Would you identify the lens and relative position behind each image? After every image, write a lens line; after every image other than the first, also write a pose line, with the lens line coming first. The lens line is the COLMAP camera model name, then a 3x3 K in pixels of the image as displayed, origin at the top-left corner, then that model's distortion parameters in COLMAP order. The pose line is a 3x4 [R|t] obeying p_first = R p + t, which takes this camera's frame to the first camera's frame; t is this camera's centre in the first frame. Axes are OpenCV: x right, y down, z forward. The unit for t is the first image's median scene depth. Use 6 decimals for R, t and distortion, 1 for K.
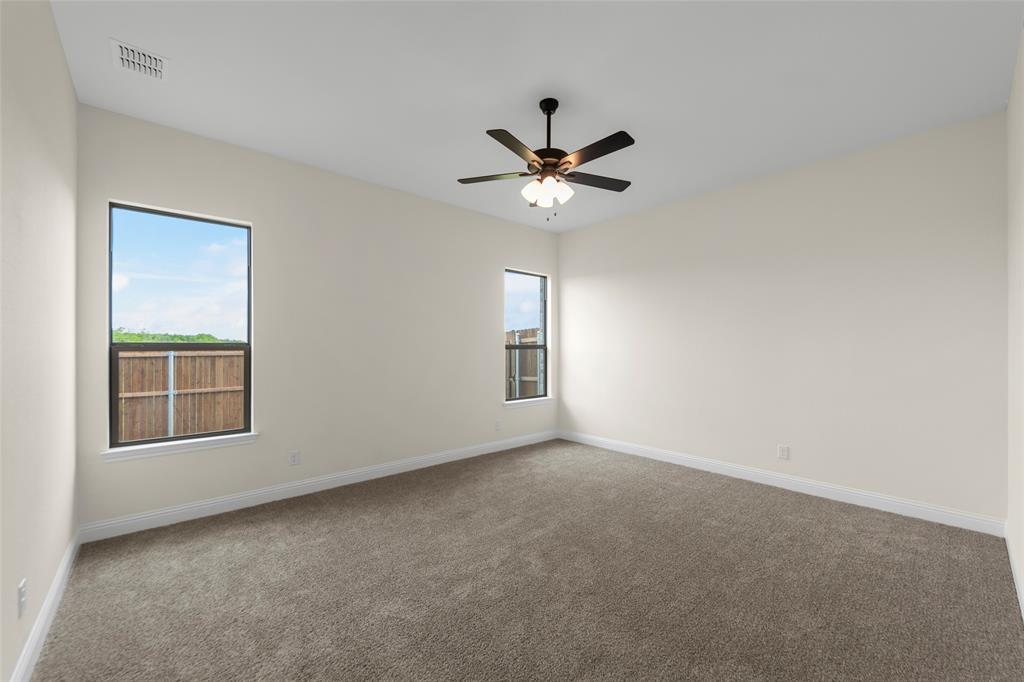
lens RADIAL K [[415.3, 0, 499.3], [0, 415.3, 347.7], [0, 0, 1]] dist [-0.033790, -0.000164]
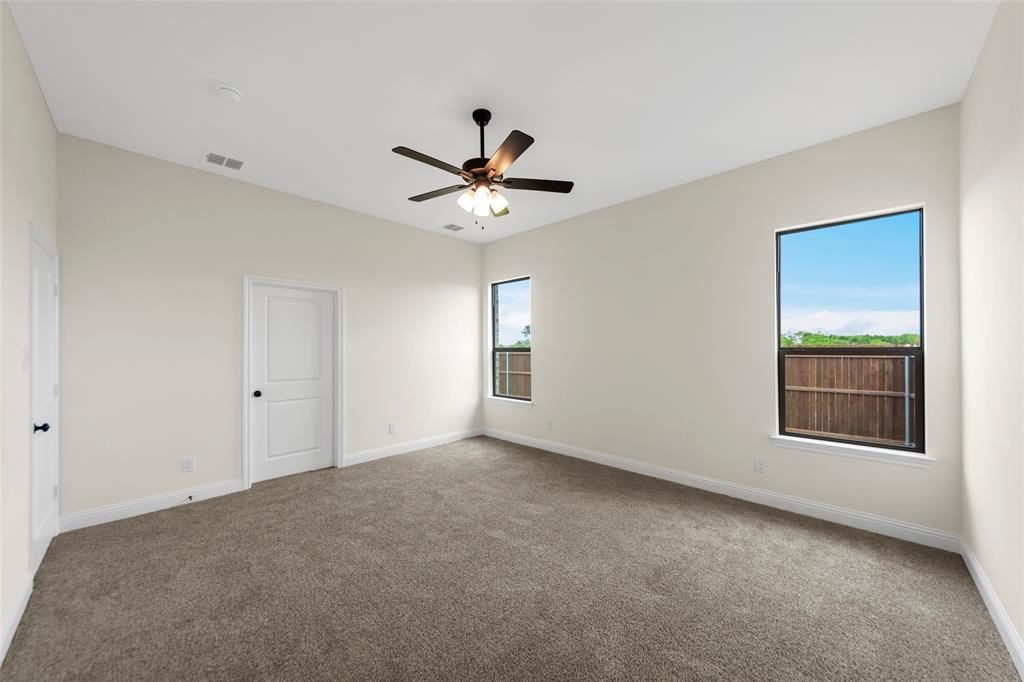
lens RADIAL K [[365.8, 0, 515.9], [0, 365.8, 346.3], [0, 0, 1]] dist [-0.000878, -0.000071]
pose [[0.066550, -0.003525, -0.997777, 0.690869], [-0.002242, 0.999991, -0.003682, -0.007176], [0.997781, 0.002482, 0.066541, 0.680824]]
